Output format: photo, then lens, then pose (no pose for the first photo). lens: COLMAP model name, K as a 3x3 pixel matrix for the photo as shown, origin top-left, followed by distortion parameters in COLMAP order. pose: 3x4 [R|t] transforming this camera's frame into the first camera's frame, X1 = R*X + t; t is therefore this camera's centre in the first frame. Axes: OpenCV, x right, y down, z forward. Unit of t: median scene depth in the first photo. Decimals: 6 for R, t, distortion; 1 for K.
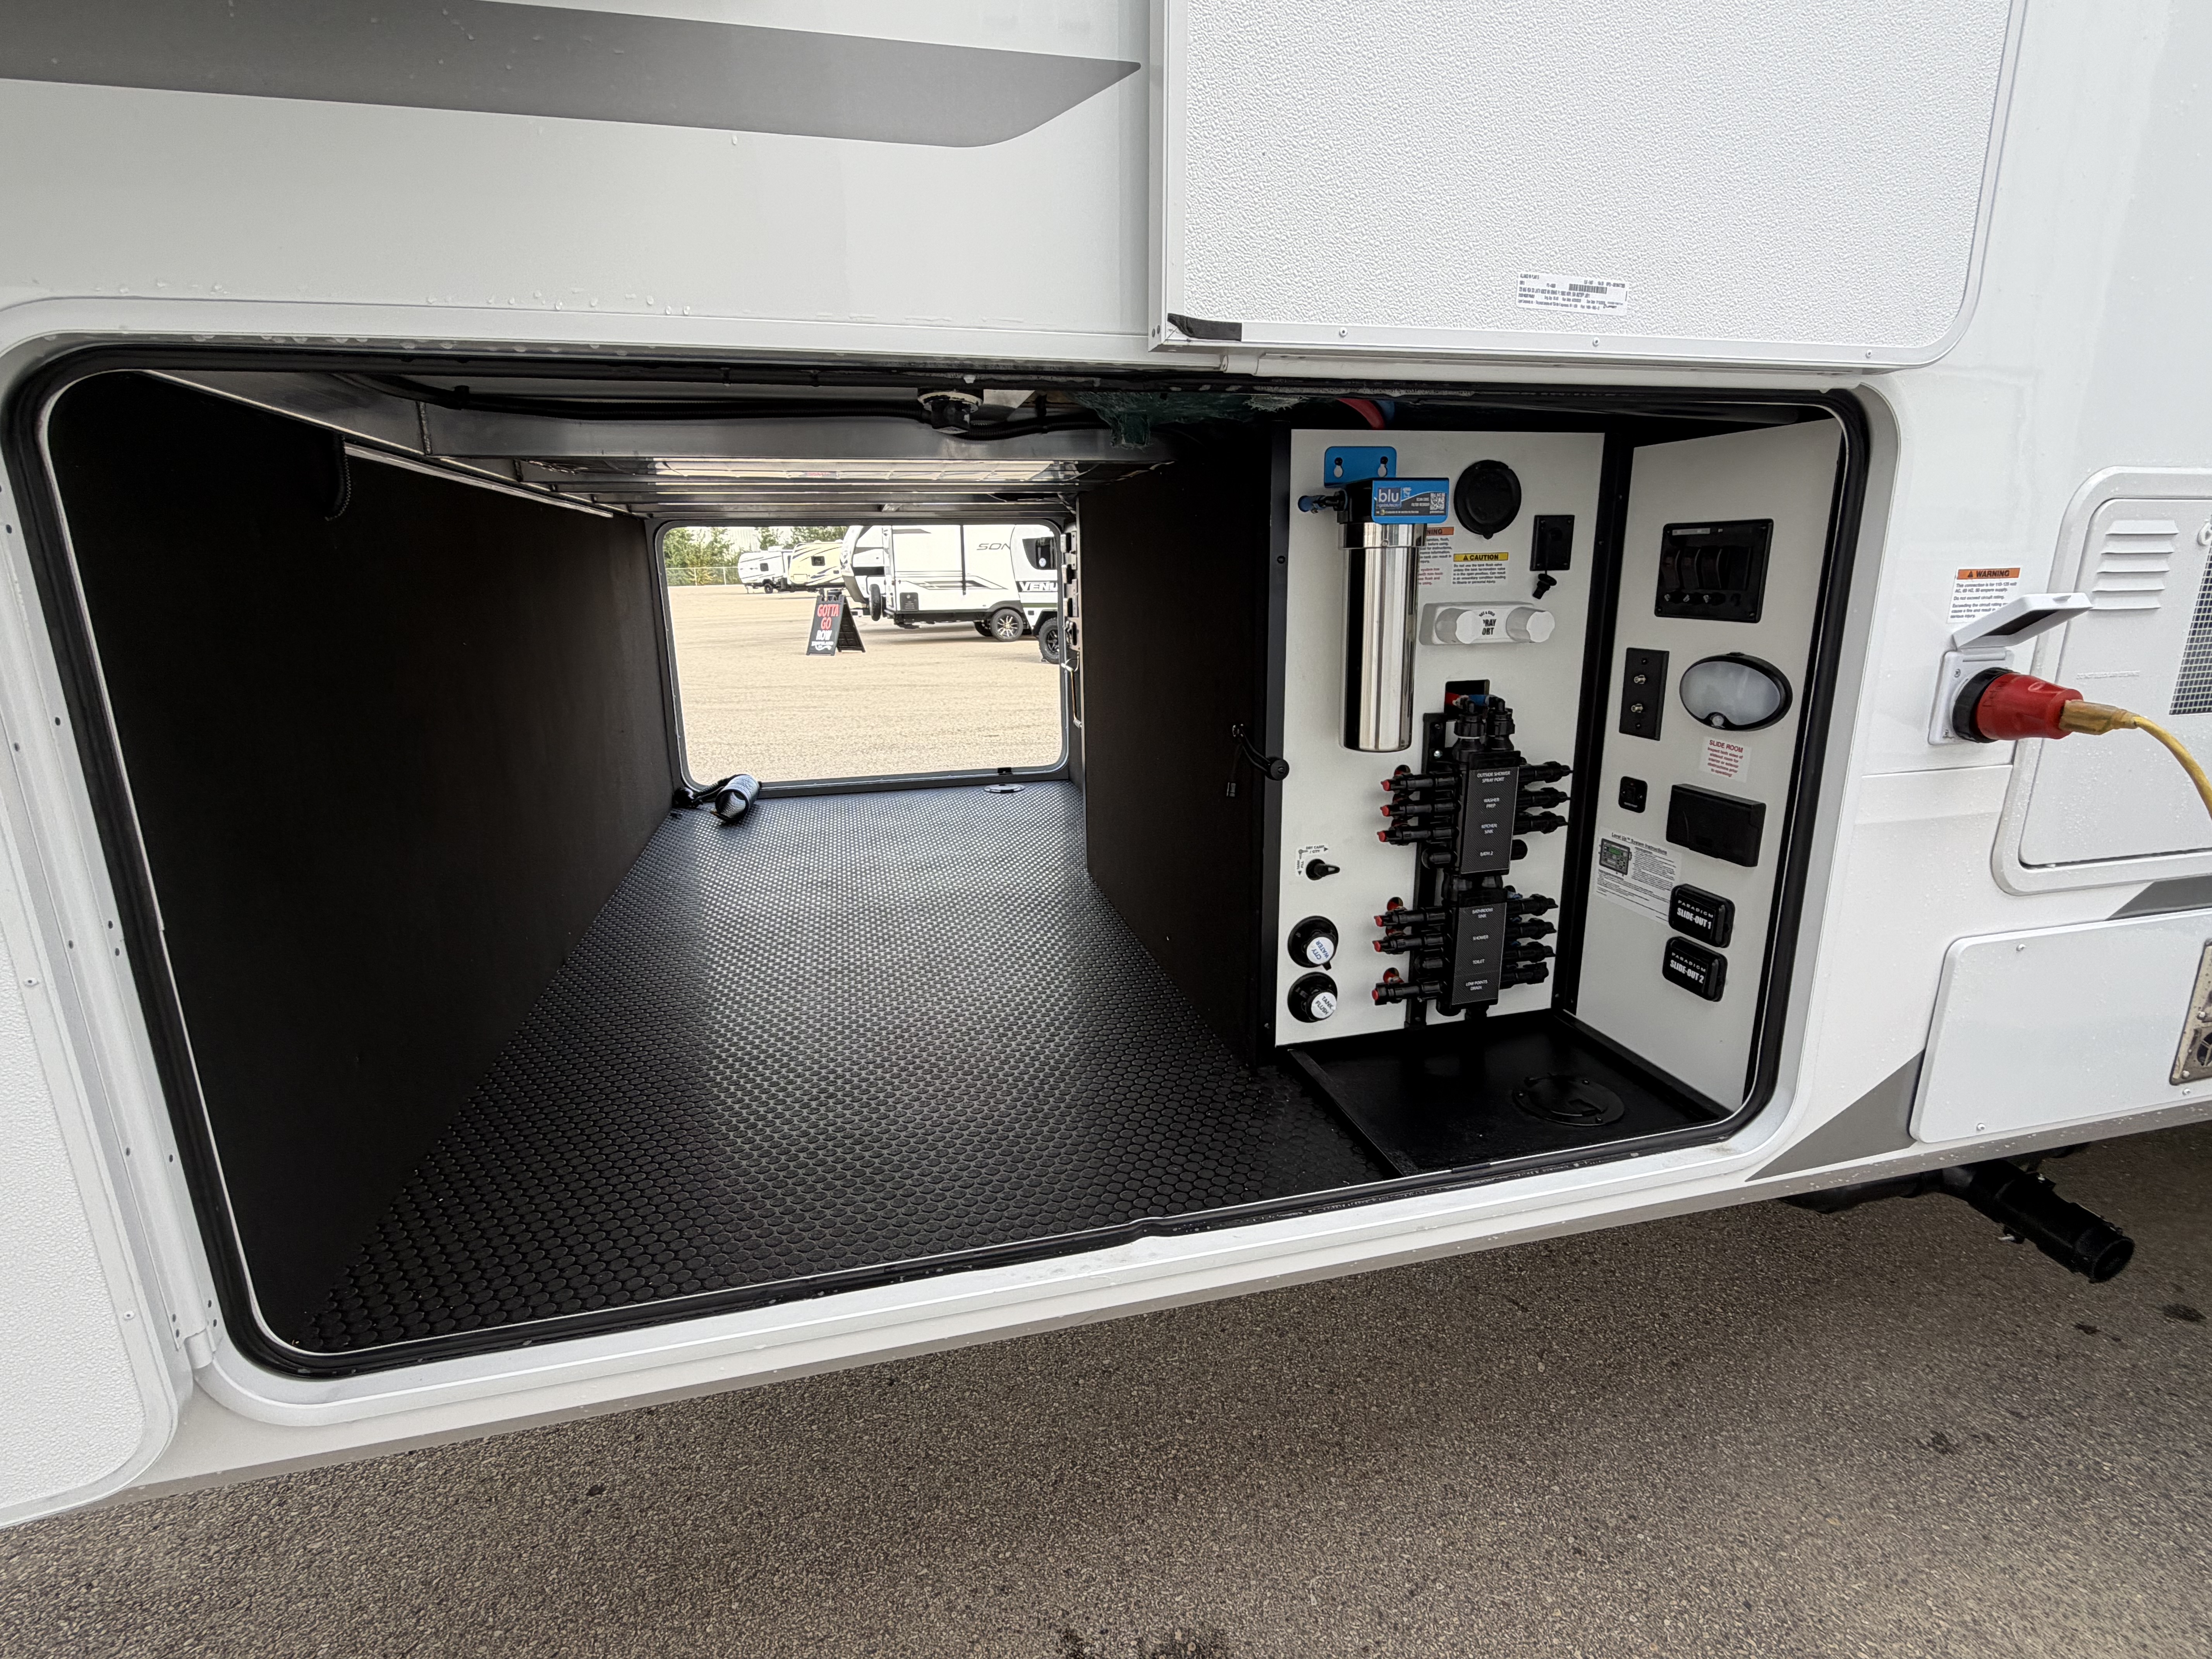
lens RADIAL K [[1045.7, 0, 1107.7], [0, 1045.7, 831.8], [0, 0, 1]] dist [0.000656, 0.000053]
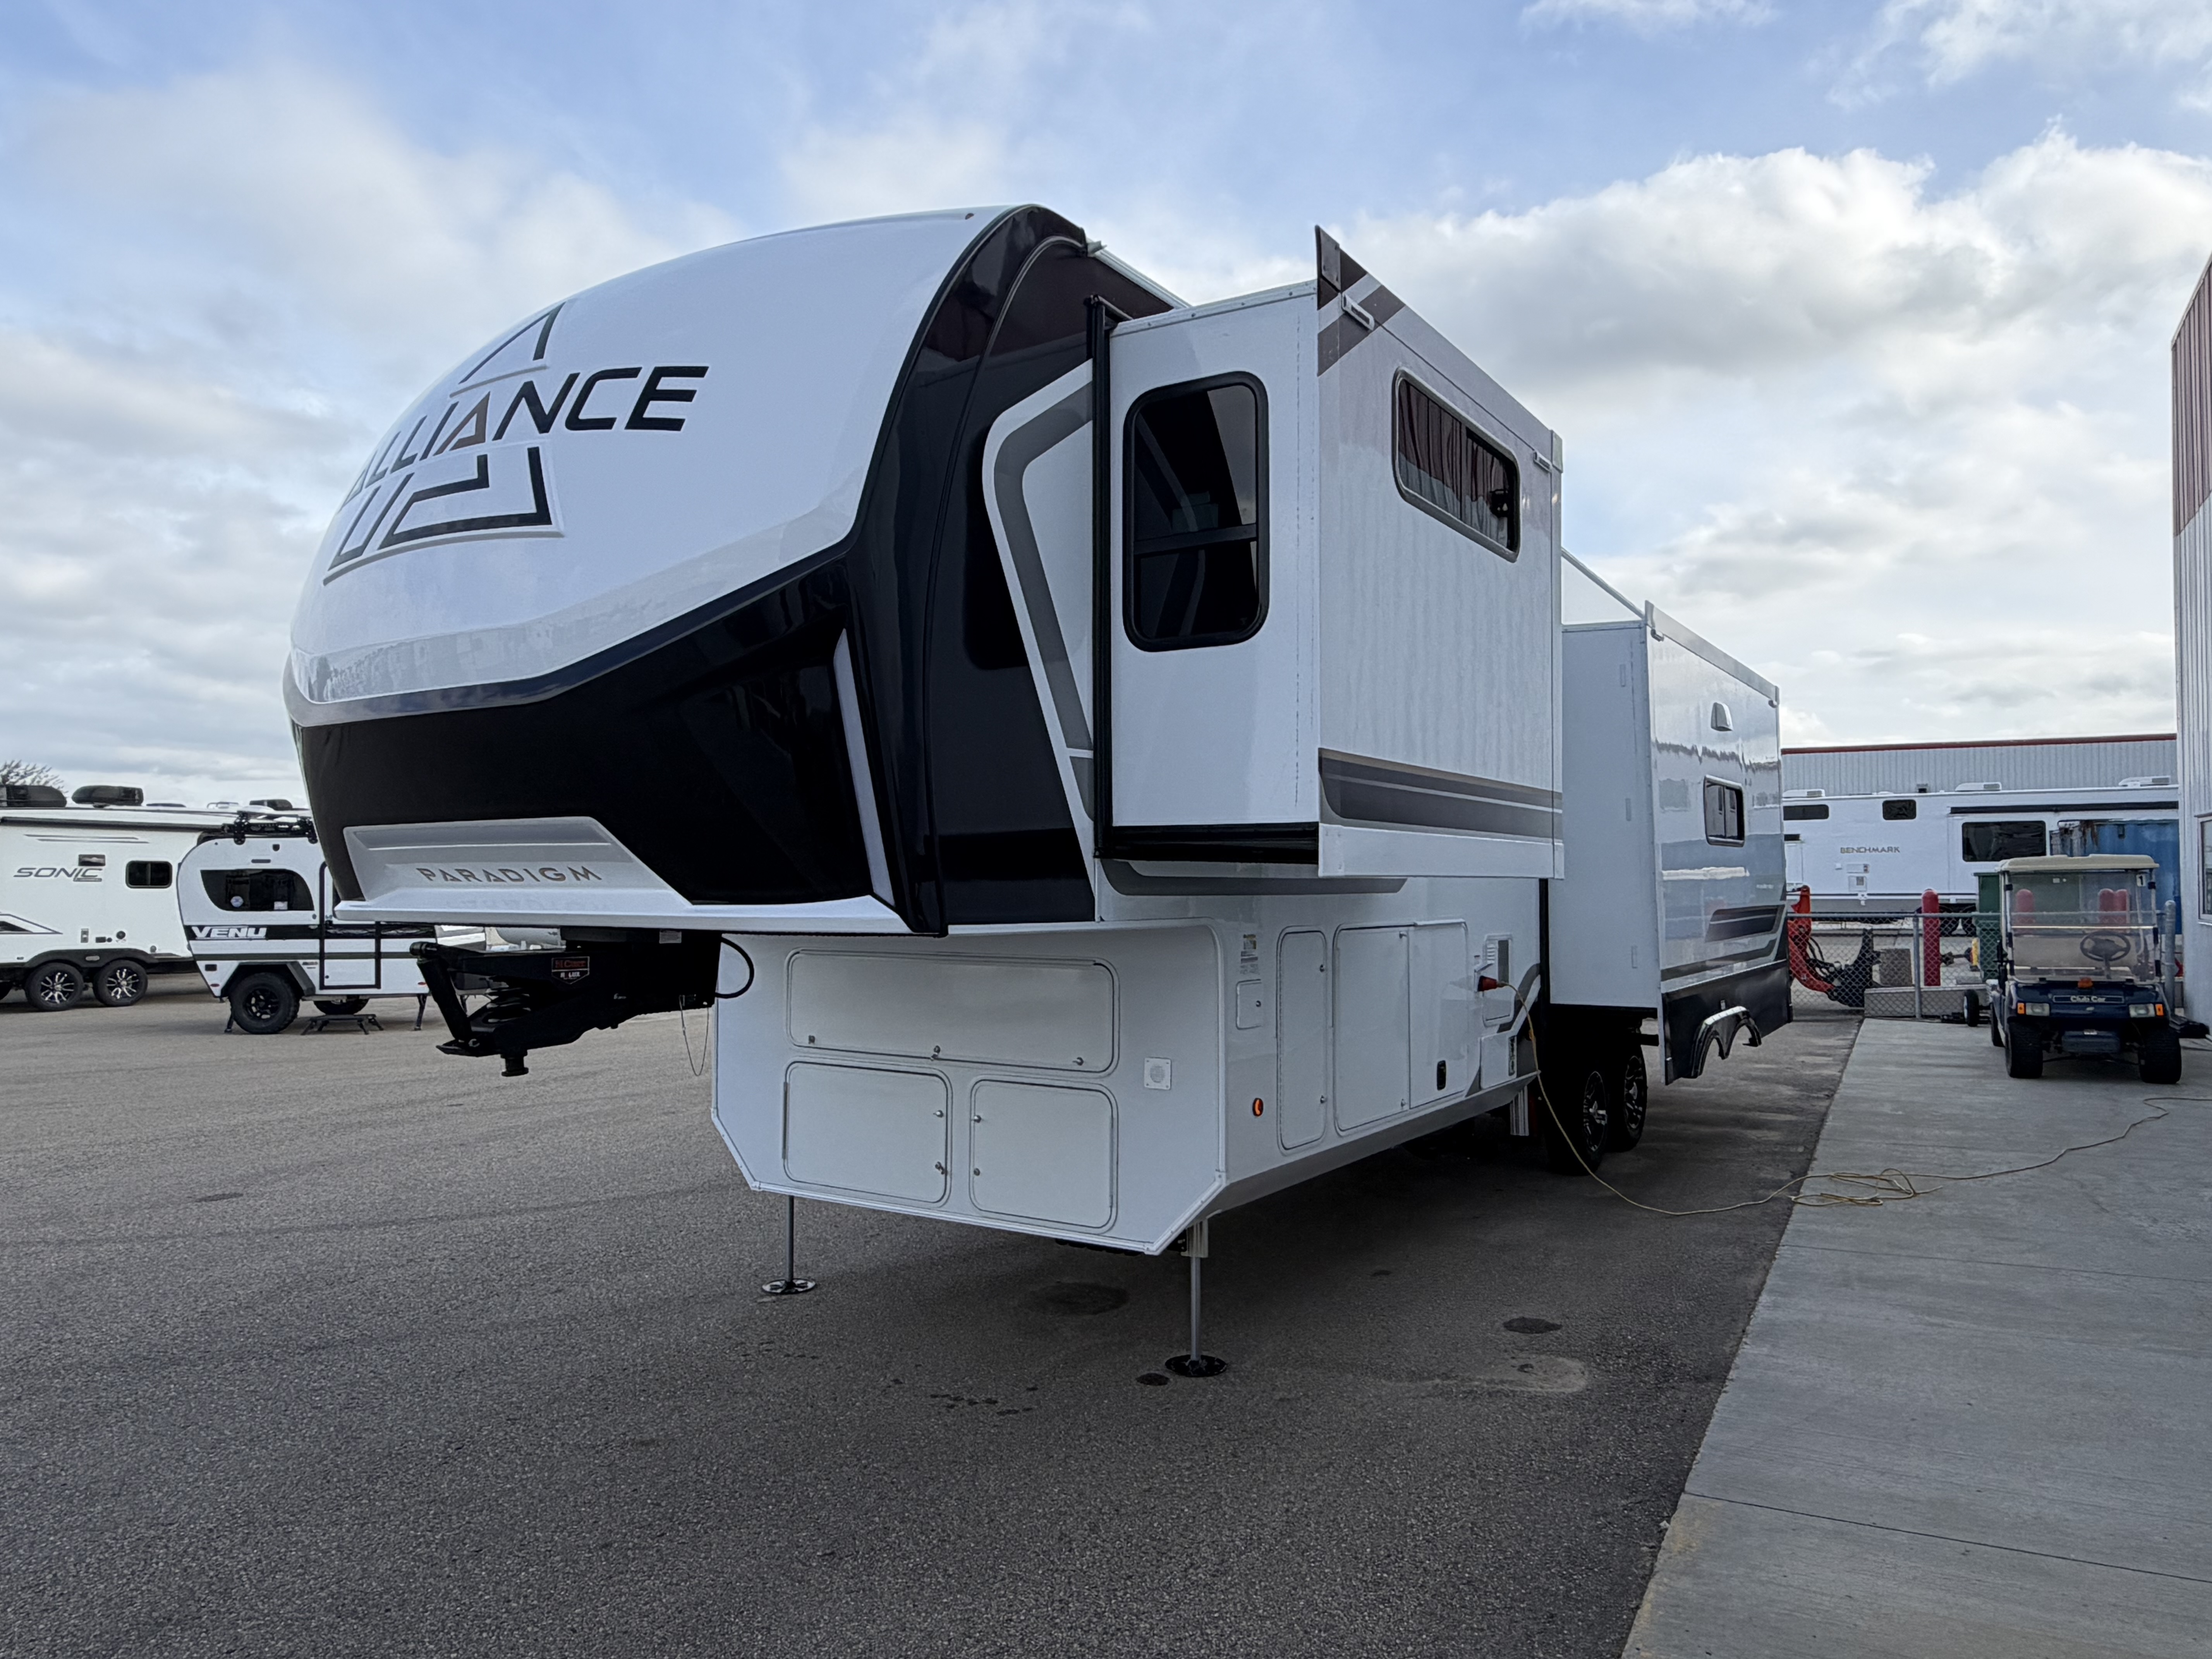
lens RADIAL K [[1483.0, 0, 1106.3], [0, 1483.0, 827.6], [0, 0, 1]] dist [-0.003761, -0.000383]
pose [[0.727299, 0.038258, 0.685254, -0.336593], [0.157603, 0.962454, -0.221007, 0.027671], [-0.667981, 0.268736, 0.693962, -0.181463]]
